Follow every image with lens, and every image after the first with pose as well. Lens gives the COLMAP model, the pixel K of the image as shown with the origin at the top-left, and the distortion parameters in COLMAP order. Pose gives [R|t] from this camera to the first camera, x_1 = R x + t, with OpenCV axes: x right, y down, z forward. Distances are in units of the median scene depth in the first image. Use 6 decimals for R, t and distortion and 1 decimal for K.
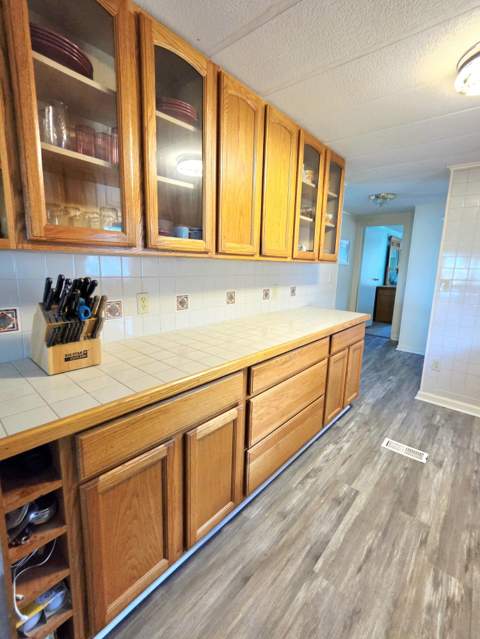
lens RADIAL K [[285.6, 0, 237.4], [0, 285.6, 314.8], [0, 0, 1]] dist [-0.001661, 0.001337]
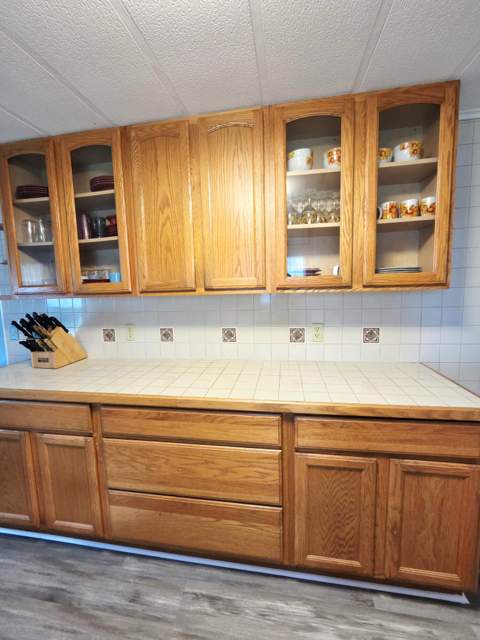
lens RADIAL K [[270.4, 0, 240.4], [0, 270.4, 322.0], [0, 0, 1]] dist [0.002908, 0.000962]
pose [[0.531609, 0.059365, -0.844907, 1.142024], [-0.107840, 0.994166, 0.001999, -0.170315], [0.840096, 0.090052, 0.534910, 0.907402]]
